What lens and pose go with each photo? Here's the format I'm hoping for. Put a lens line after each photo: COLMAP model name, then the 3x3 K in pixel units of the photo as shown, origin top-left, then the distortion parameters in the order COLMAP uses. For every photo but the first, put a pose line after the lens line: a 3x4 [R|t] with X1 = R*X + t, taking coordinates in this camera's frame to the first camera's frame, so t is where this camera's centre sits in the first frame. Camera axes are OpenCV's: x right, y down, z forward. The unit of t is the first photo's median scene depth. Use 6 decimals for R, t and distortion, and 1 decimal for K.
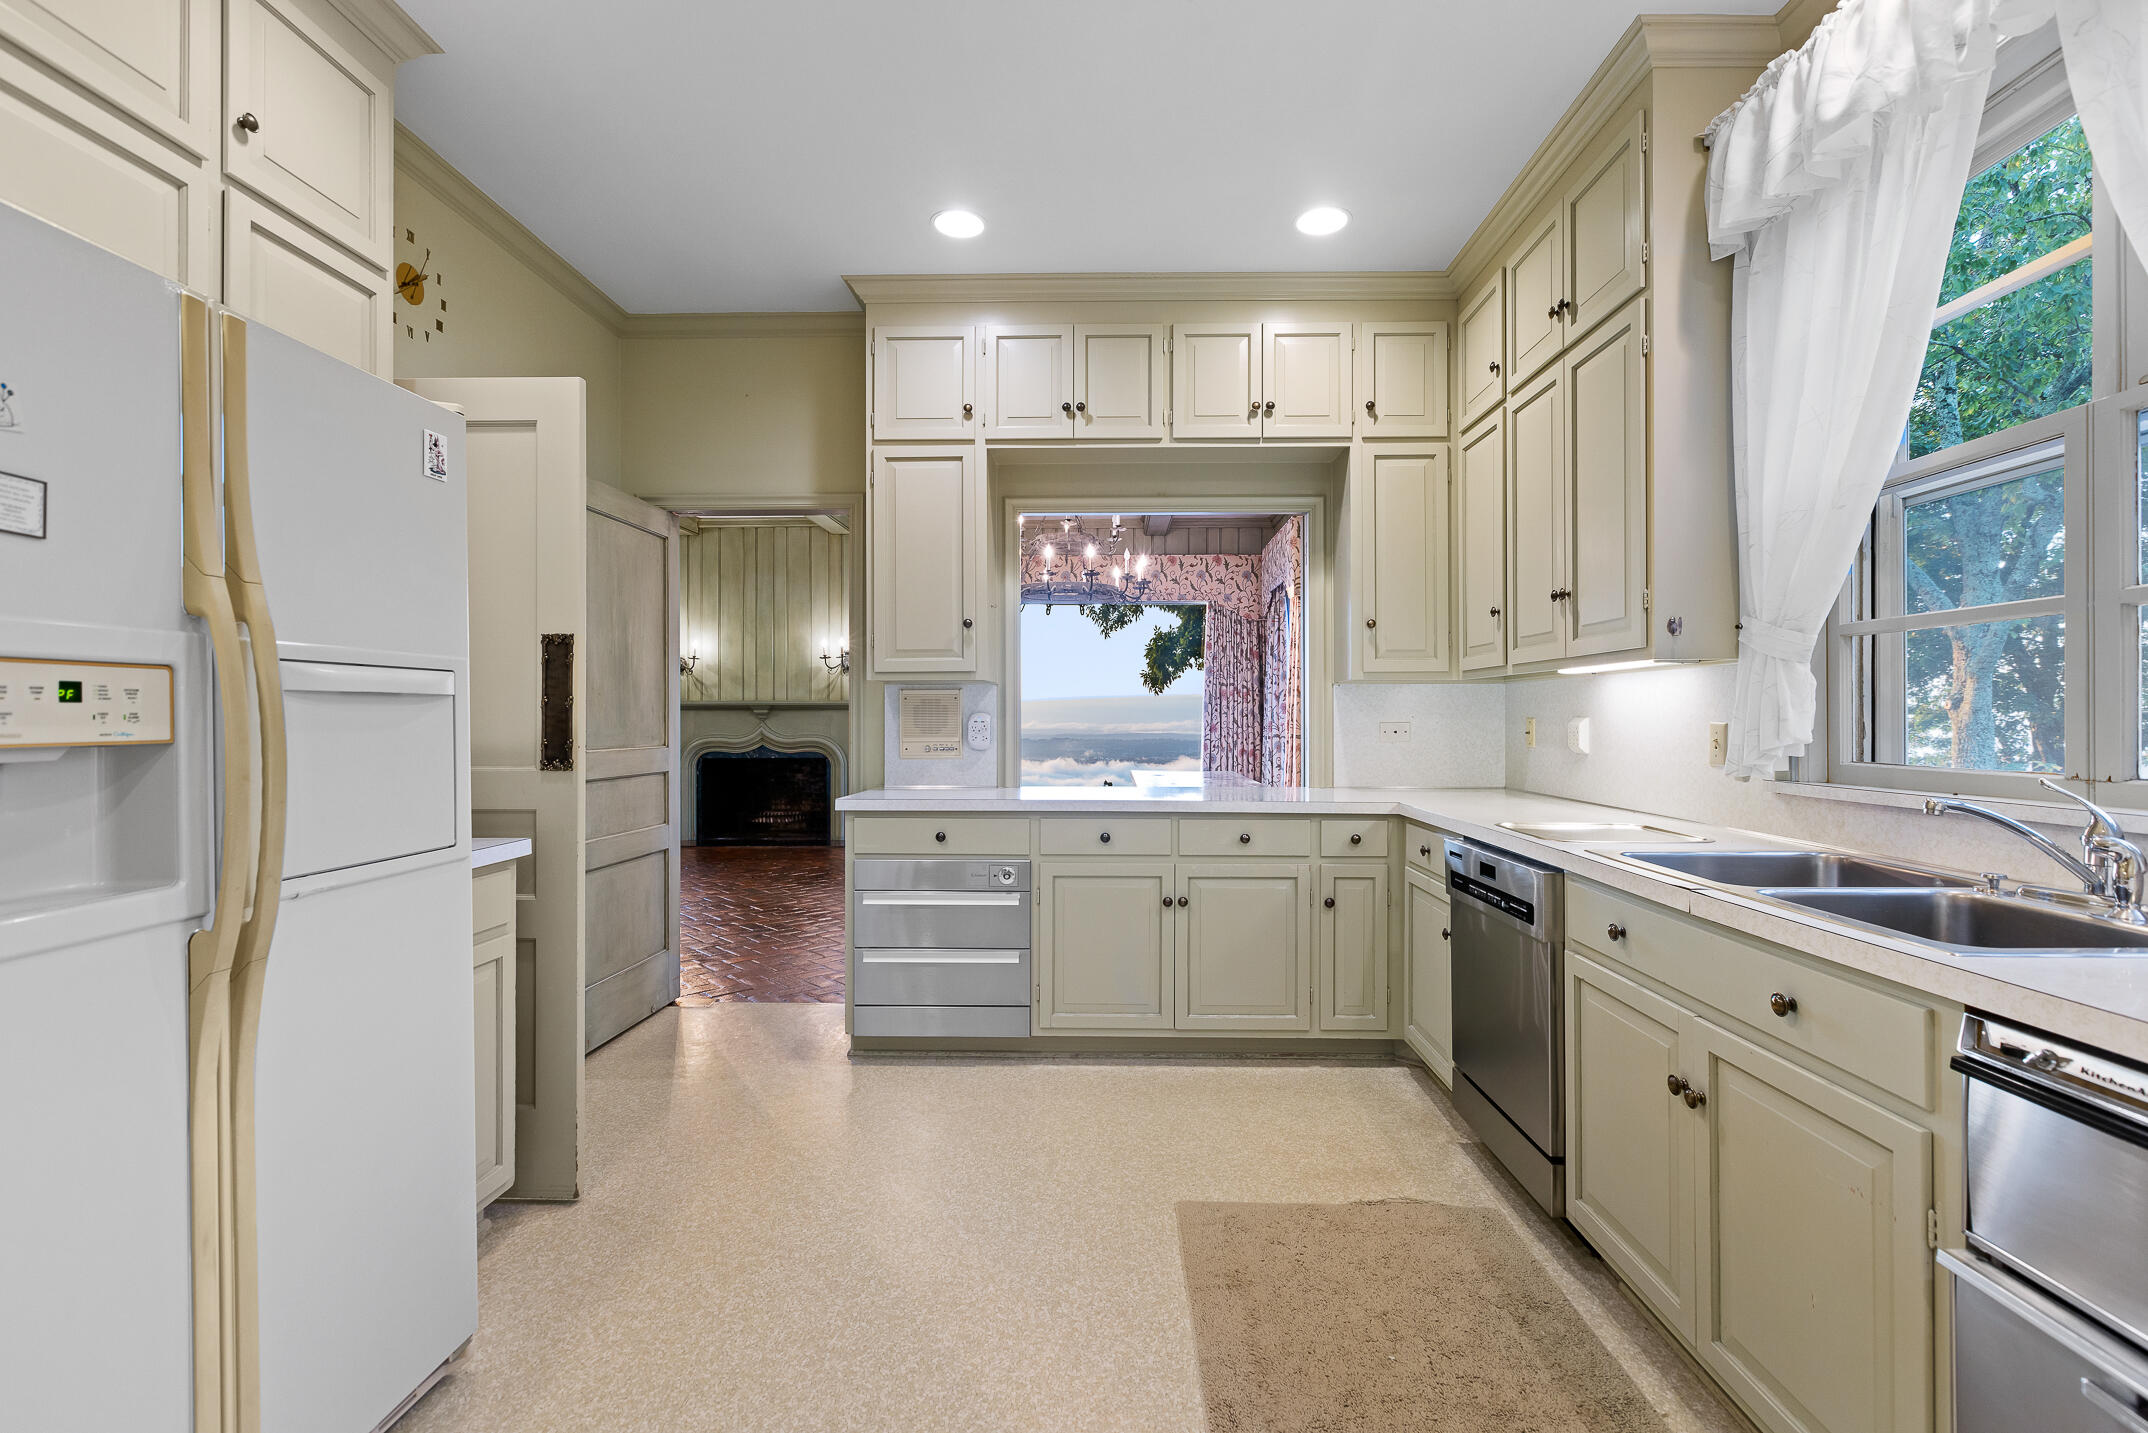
lens RADIAL K [[971.4, 0, 1079.5], [0, 971.4, 712.1], [0, 0, 1]] dist [0.004295, -0.000496]
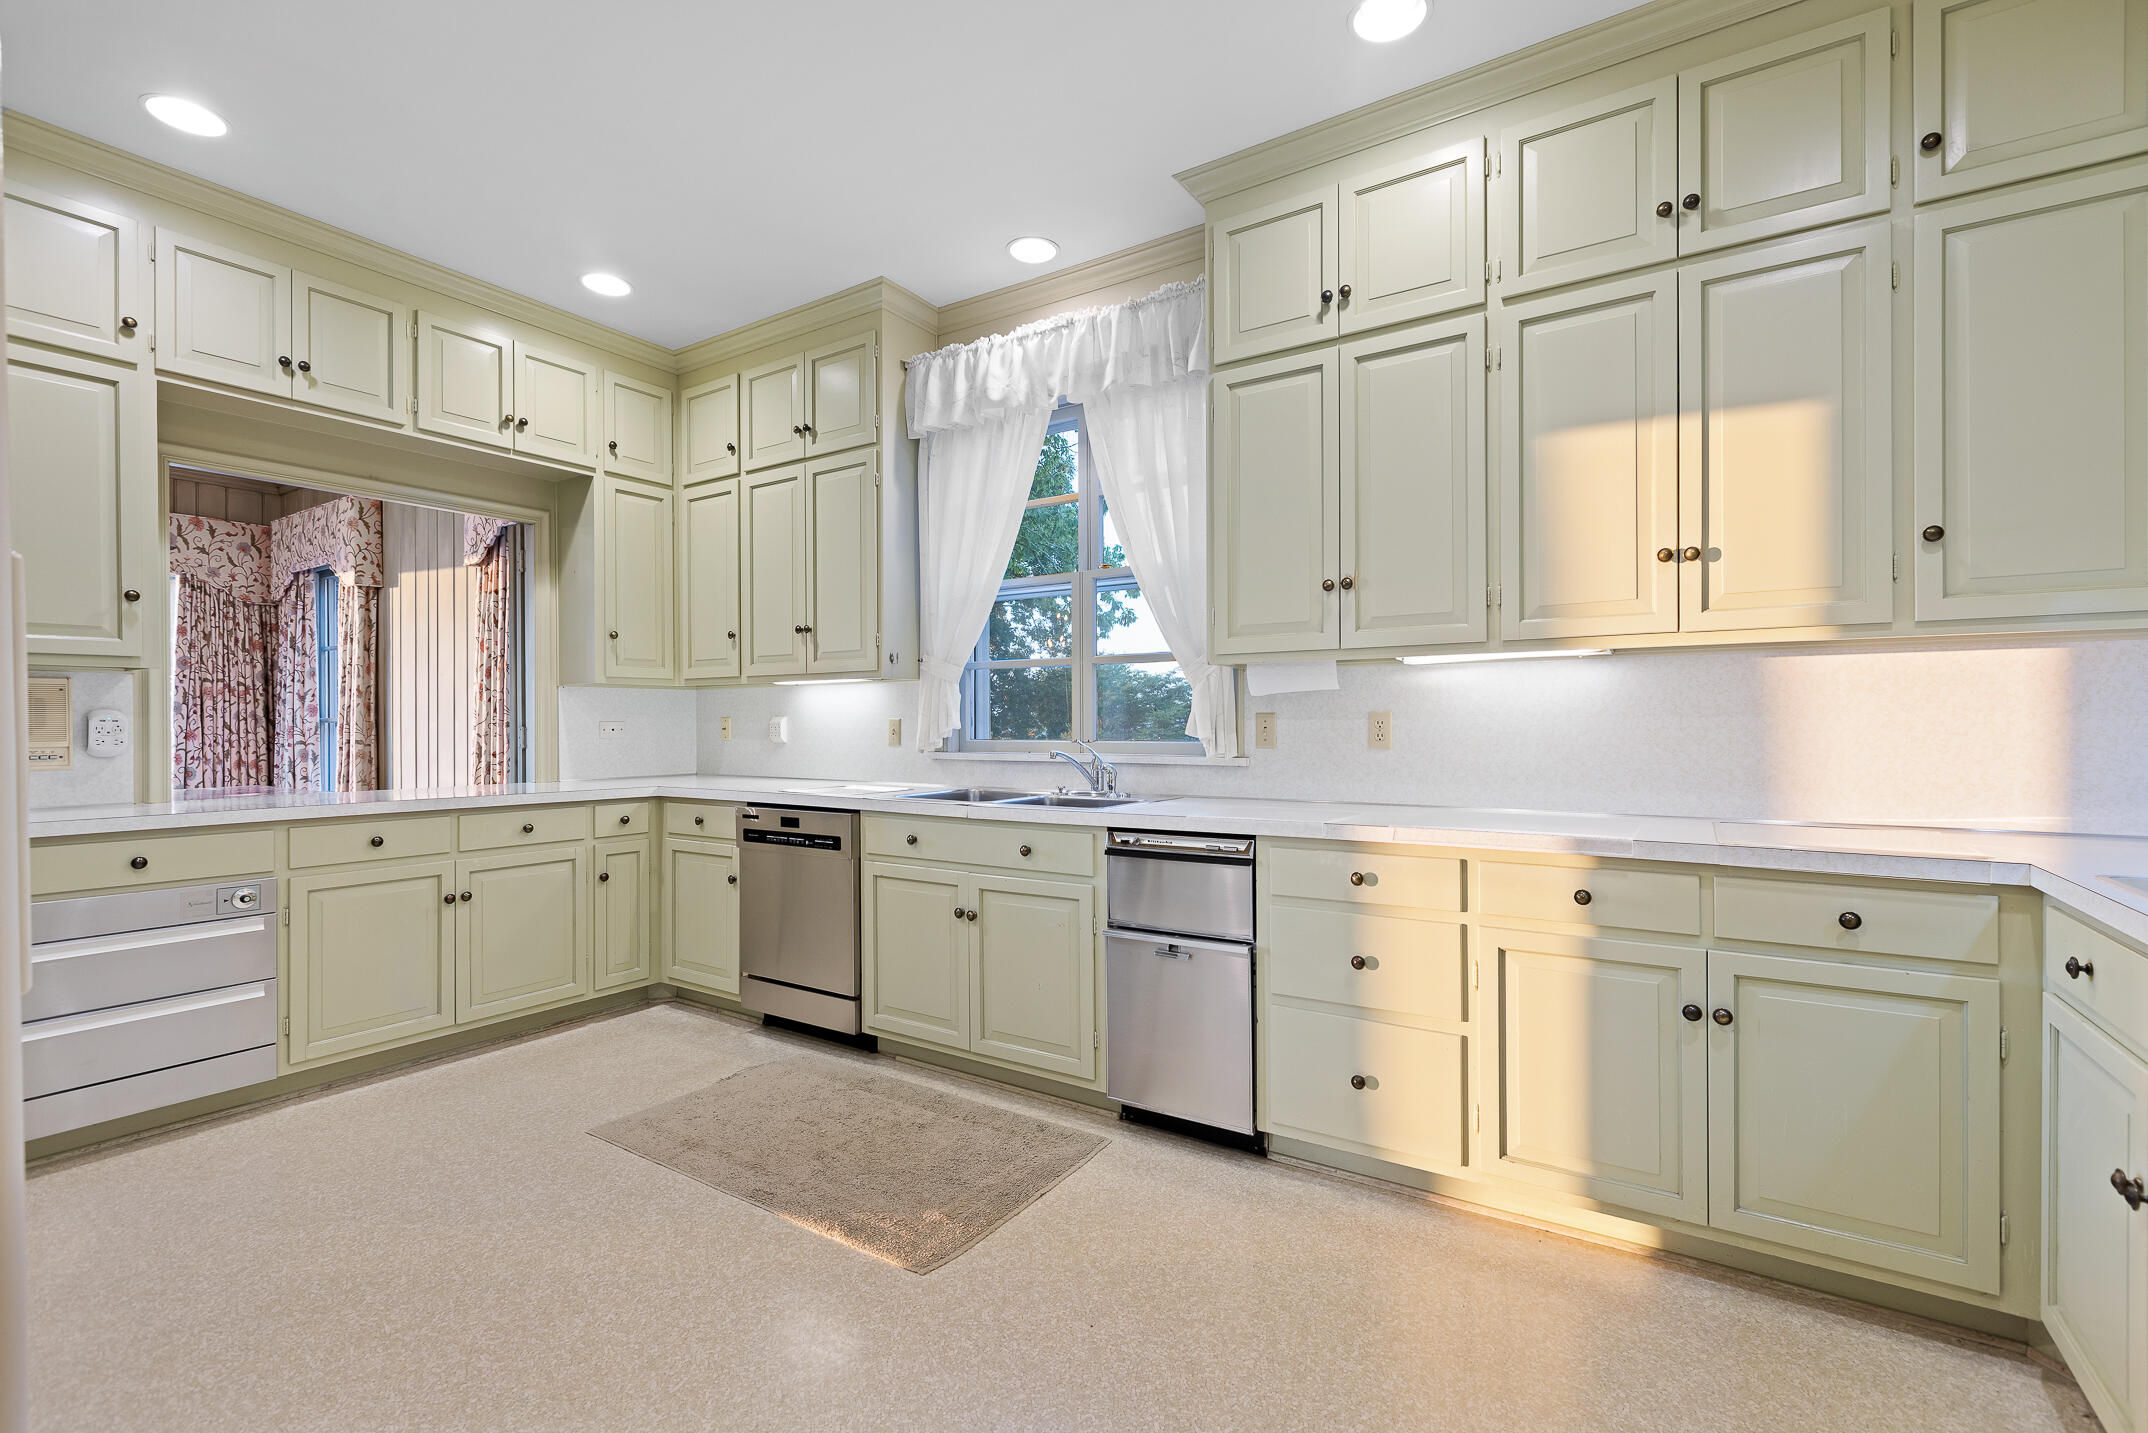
lens RADIAL K [[971.4, 0, 1072.3], [0, 971.4, 716.2], [0, 0, 1]] dist [0.004295, -0.000496]
pose [[0.530646, 0.003862, 0.847585, -0.422884], [-0.000984, 0.999992, -0.003940, 0.010188], [-0.847593, 0.001257, 0.530645, -0.077341]]
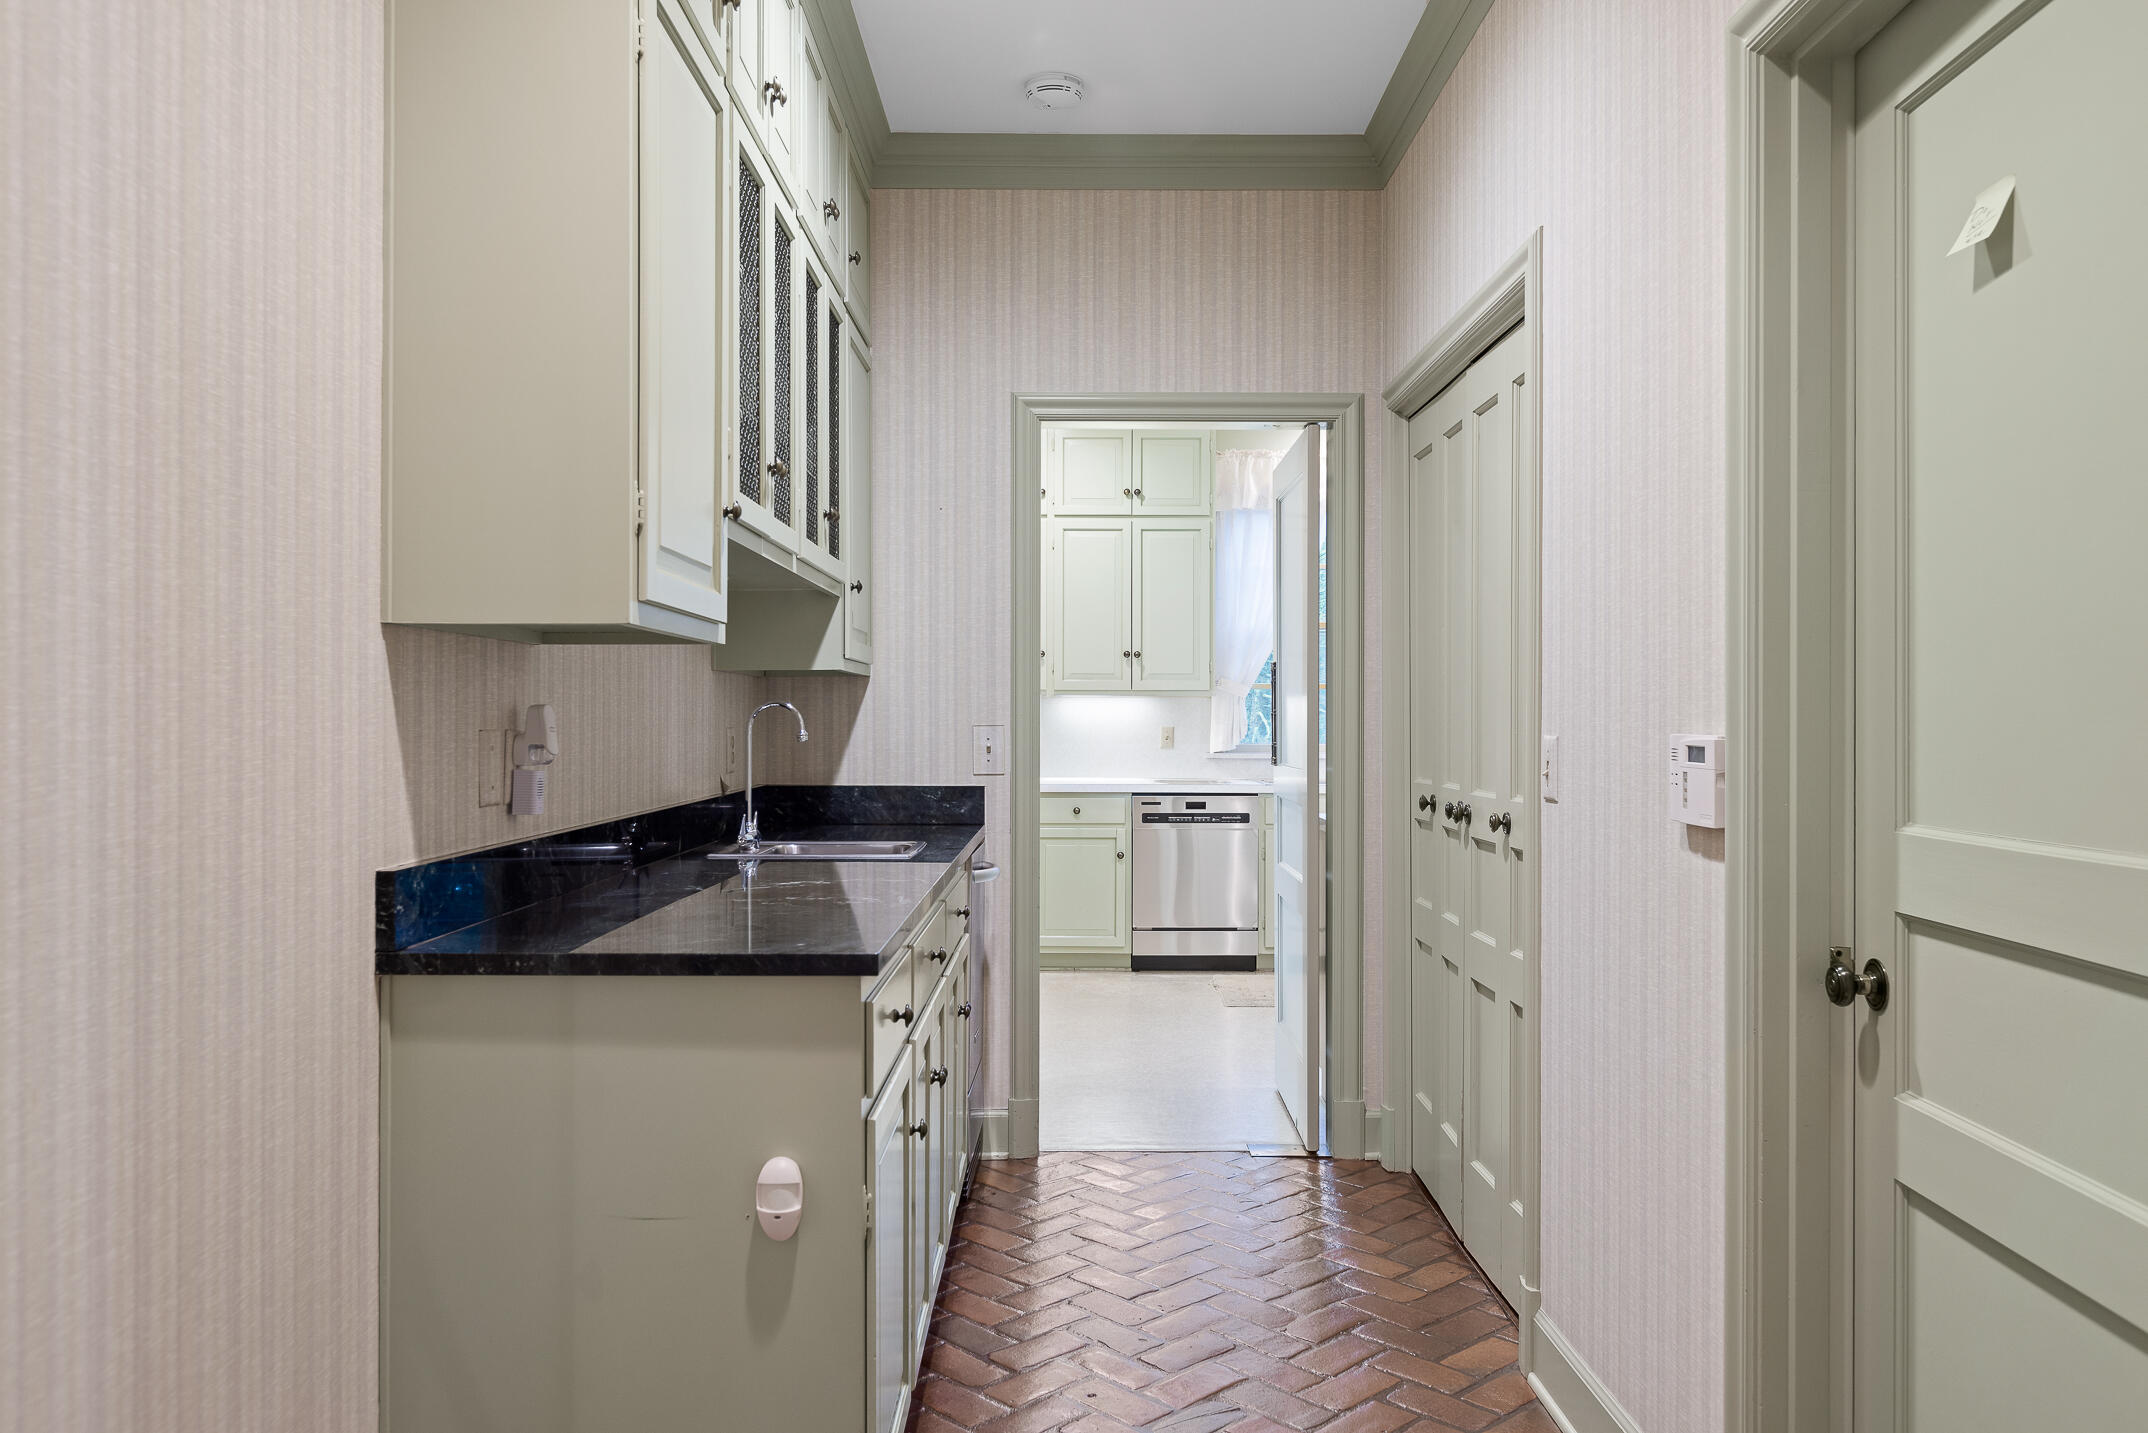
lens RADIAL K [[1600.9, 0, 1075.5], [0, 1600.9, 722.6], [0, 0, 1]] dist [-0.001424, -0.000034]
pose [[-0.026930, 0.002707, 0.999634, -2.025435], [-0.005022, 0.999983, -0.002843, 0.009375], [-0.999625, -0.005096, -0.026916, 0.999815]]
